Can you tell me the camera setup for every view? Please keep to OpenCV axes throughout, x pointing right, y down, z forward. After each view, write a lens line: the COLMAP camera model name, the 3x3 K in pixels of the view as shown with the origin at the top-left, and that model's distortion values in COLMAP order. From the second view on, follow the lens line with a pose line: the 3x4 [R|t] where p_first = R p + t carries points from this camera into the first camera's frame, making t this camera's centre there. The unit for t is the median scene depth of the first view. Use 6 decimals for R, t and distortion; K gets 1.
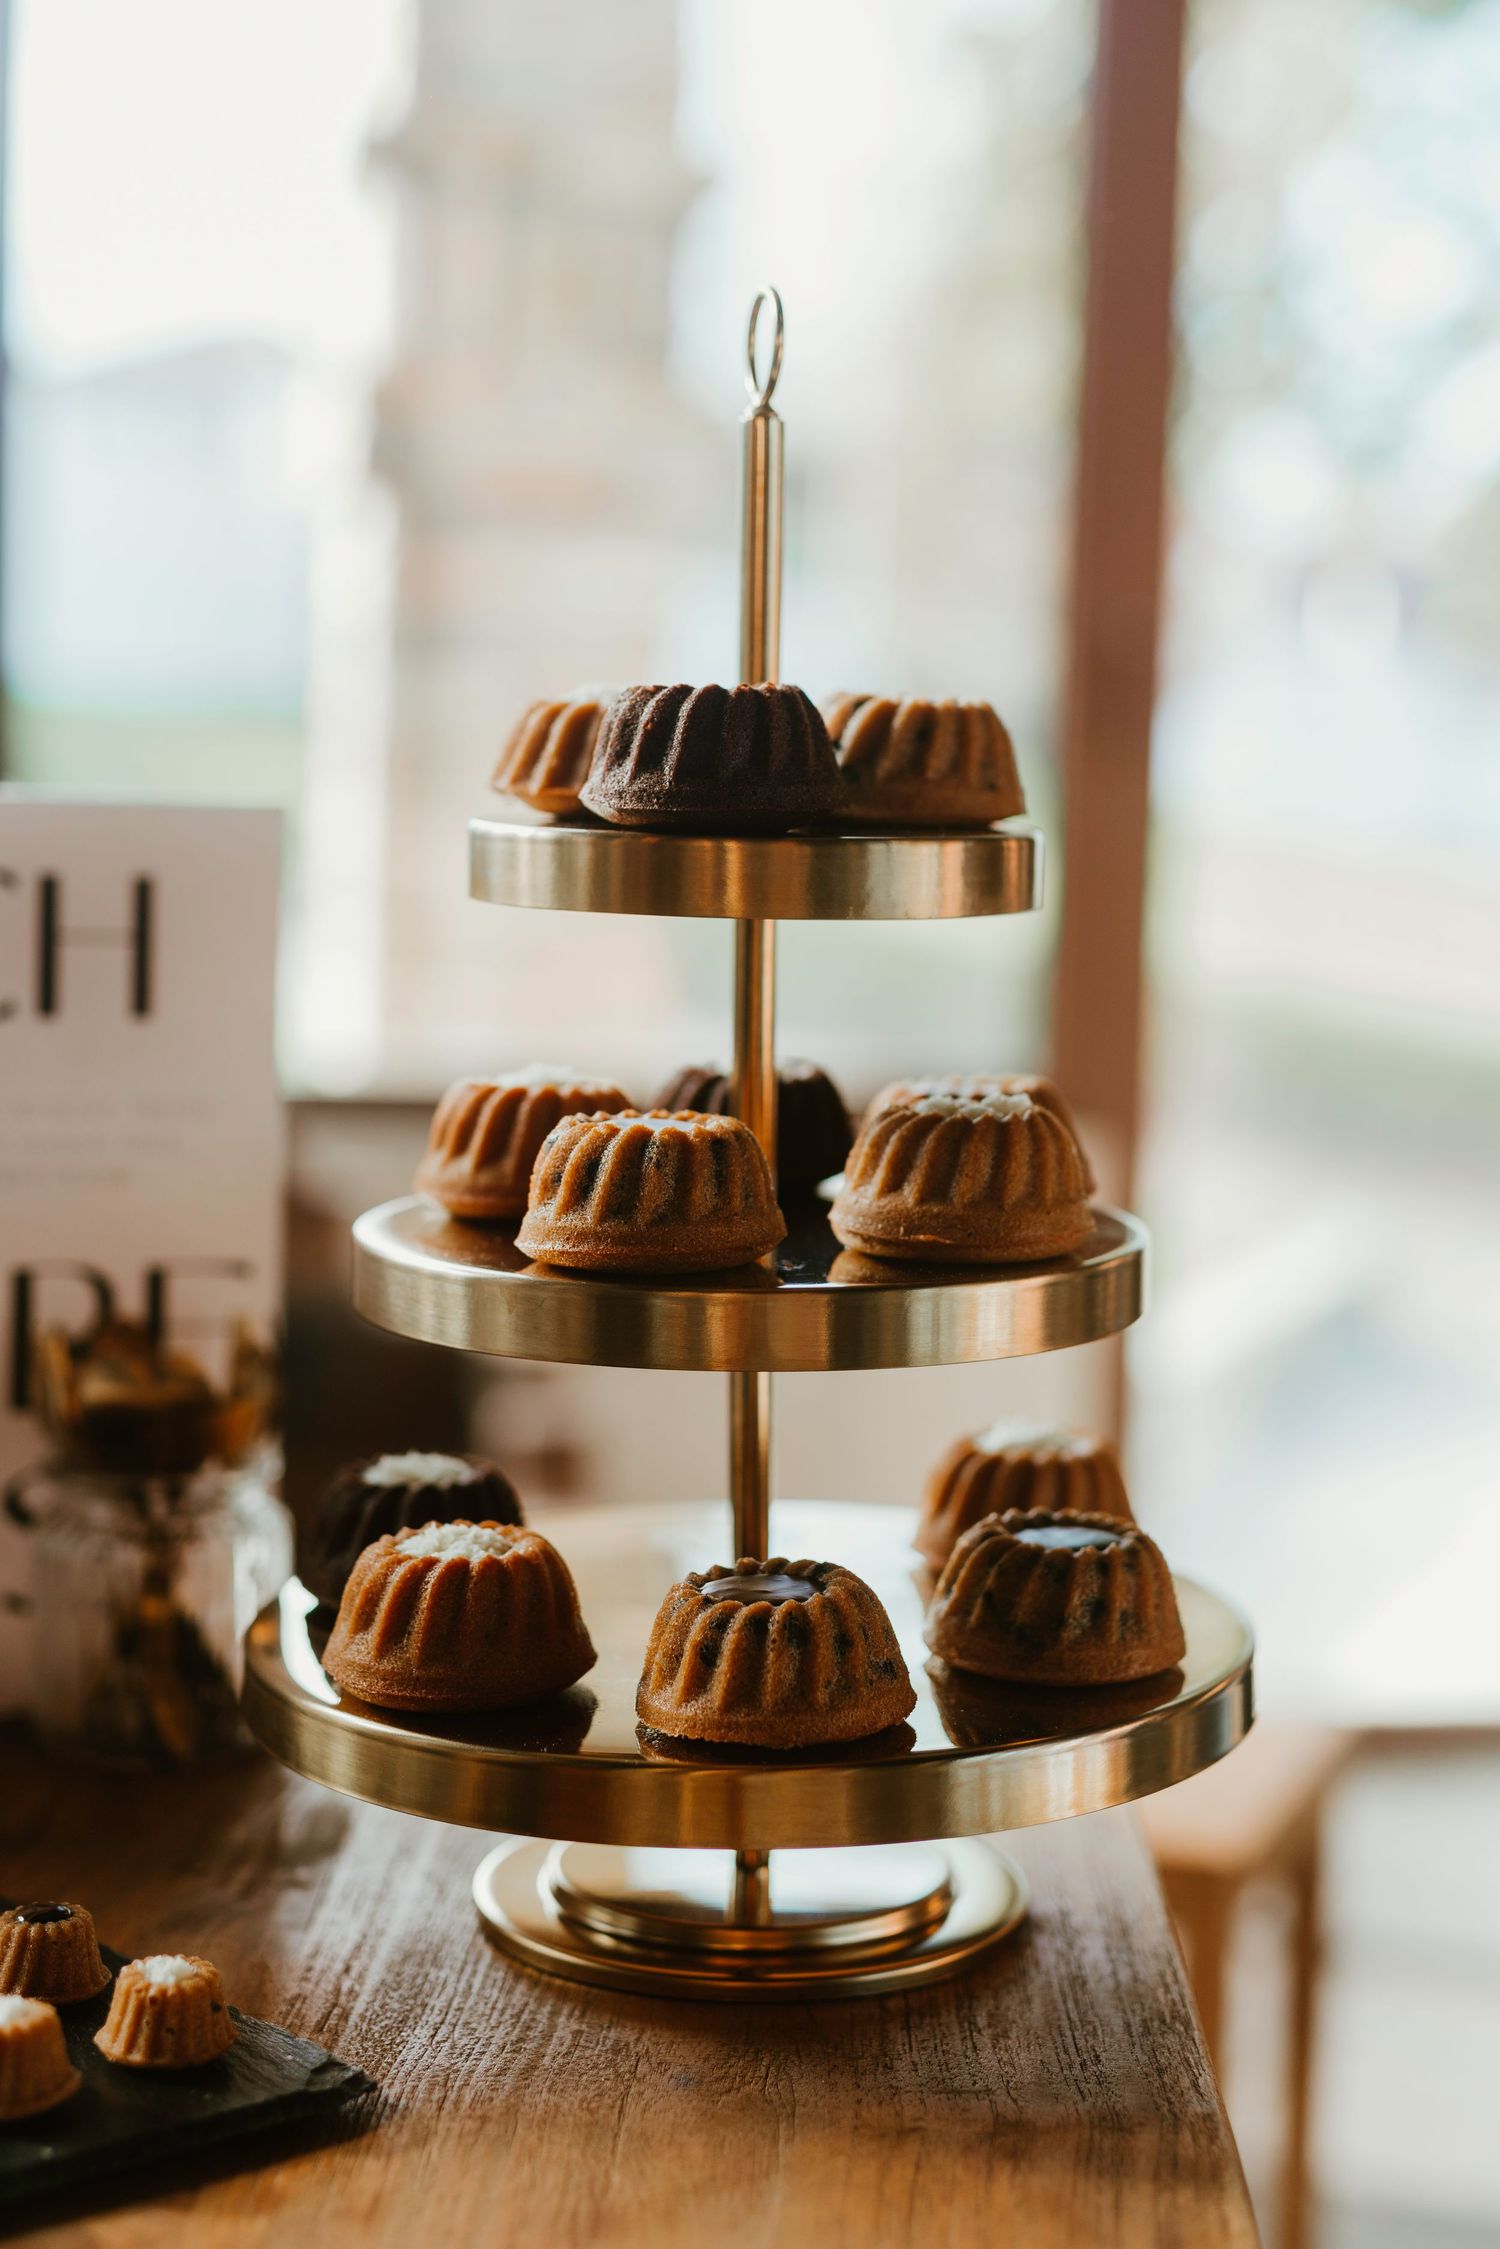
lens RADIAL K [[3354.0, 0, 749.3], [0, 3354.0, 1124.0], [0, 0, 1]] dist [-0.045357, 0.000000]
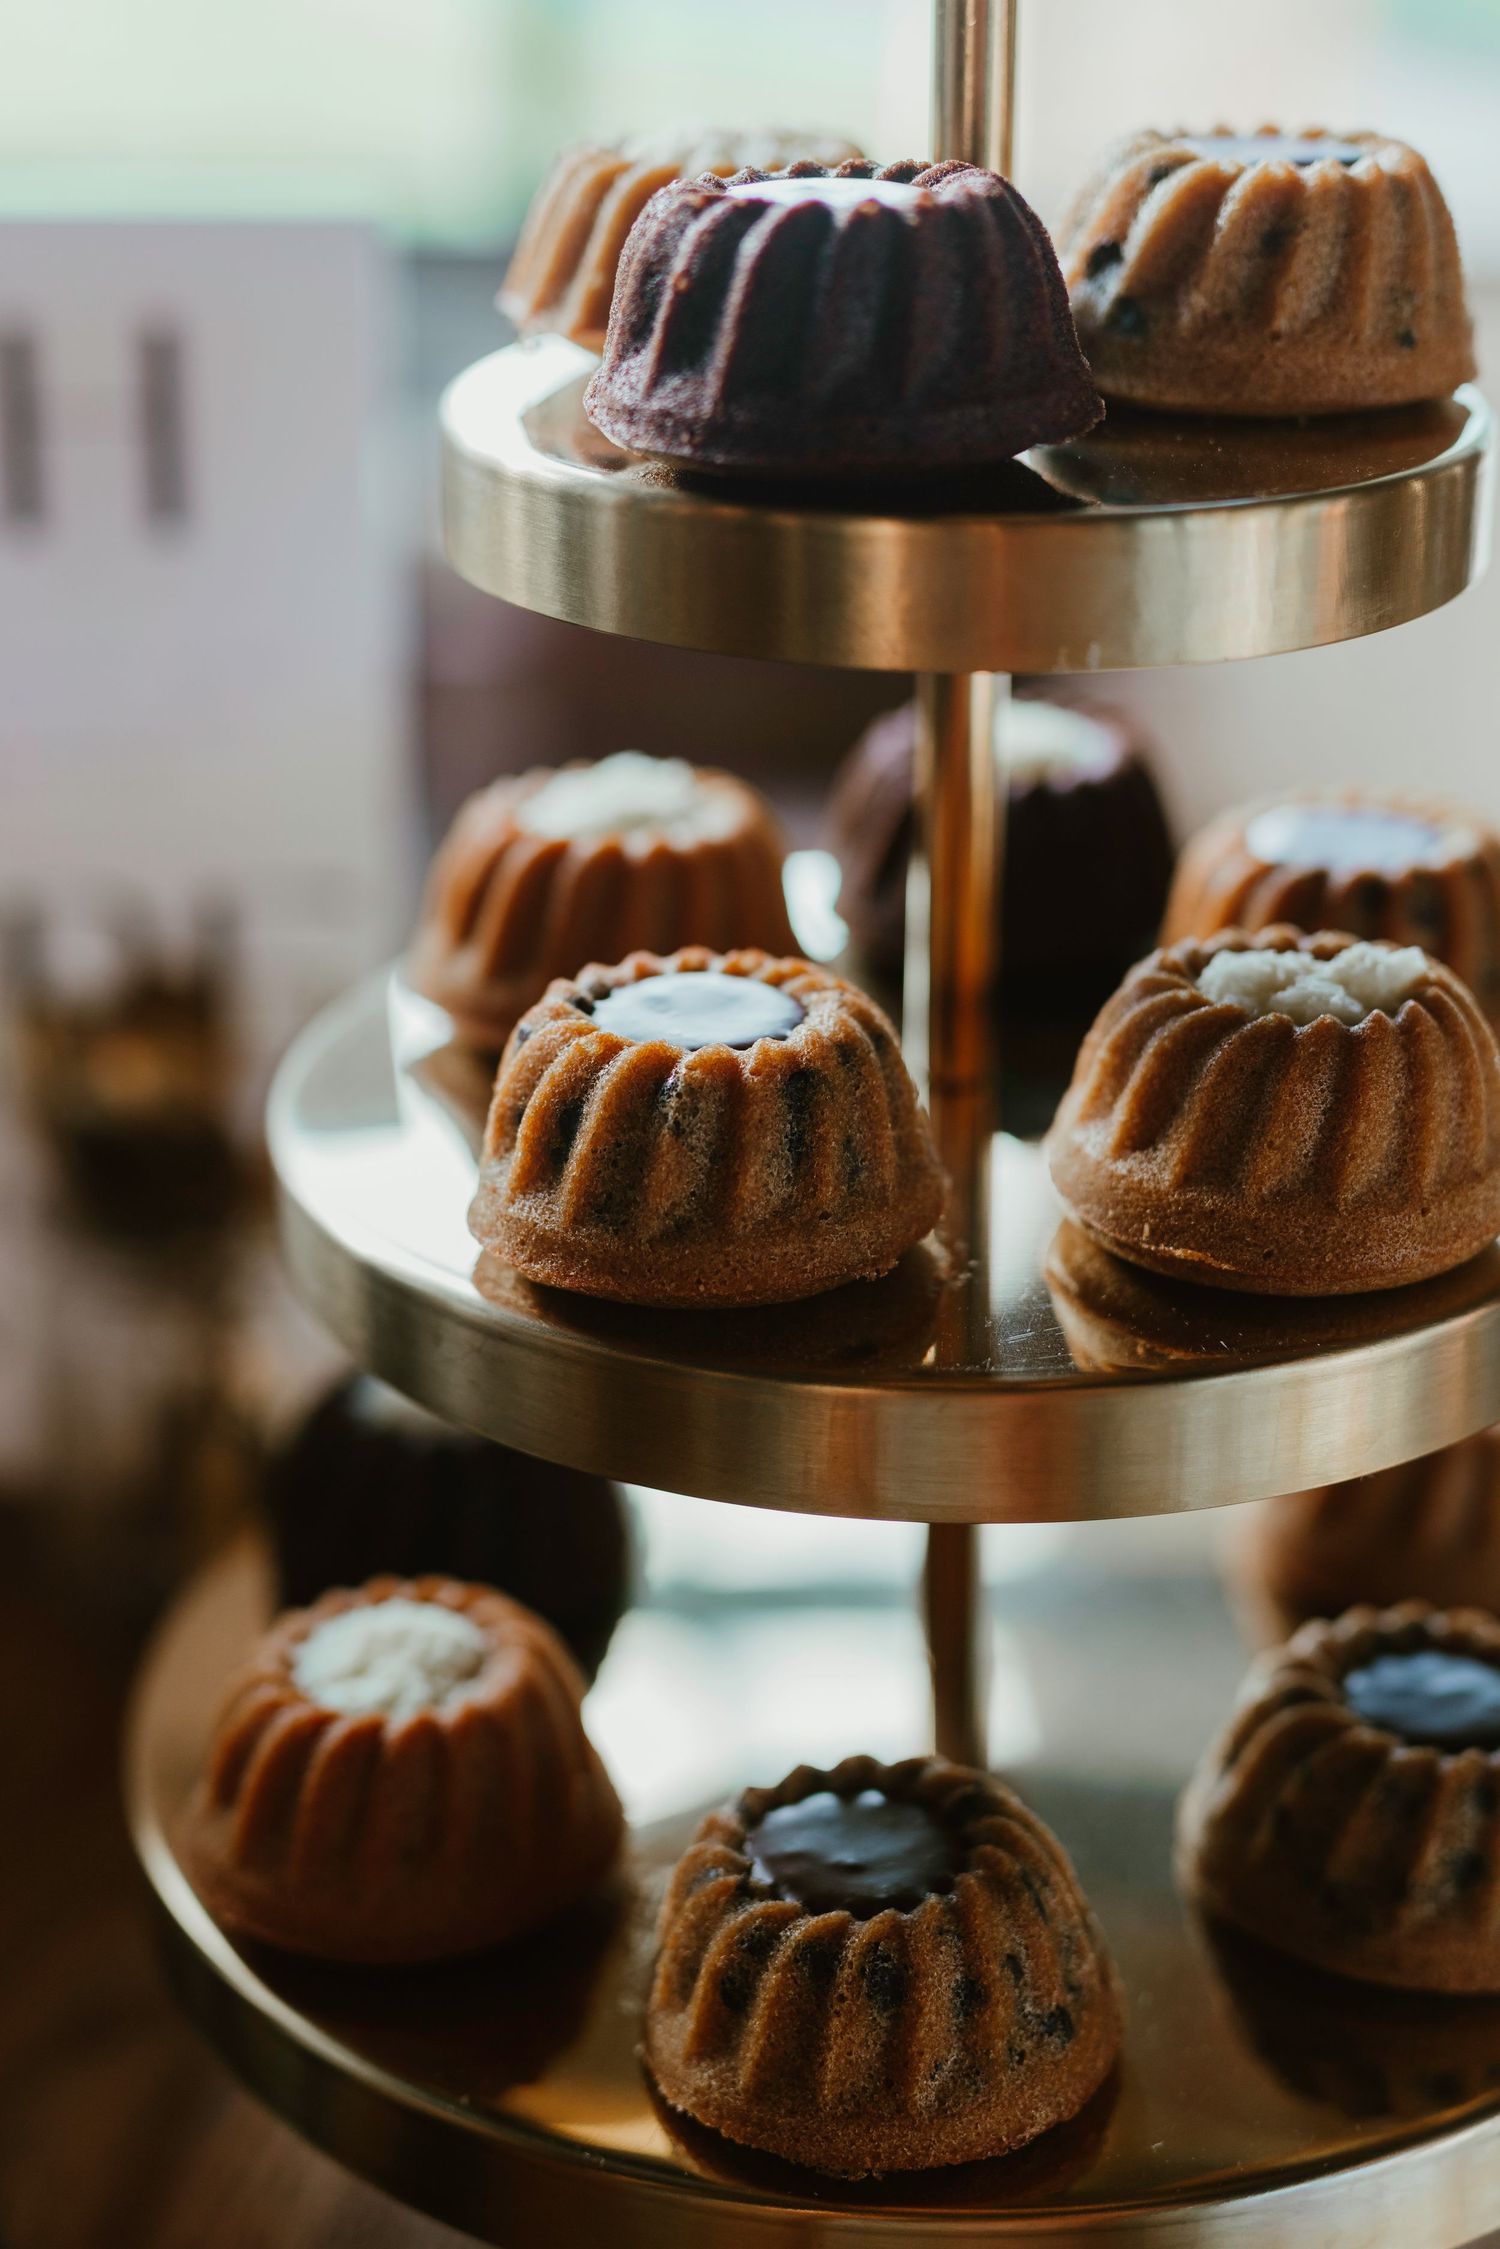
lens RADIAL K [[3354.0, 0, 750.6], [0, 3354.0, 1123.1], [0, 0, 1]] dist [-0.045357, 0.000000]
pose [[0.978298, 0.065475, -0.196587, 0.088424], [-0.007822, 0.959756, 0.280728, -0.137512], [0.207056, -0.273098, 0.939439, 0.479851]]
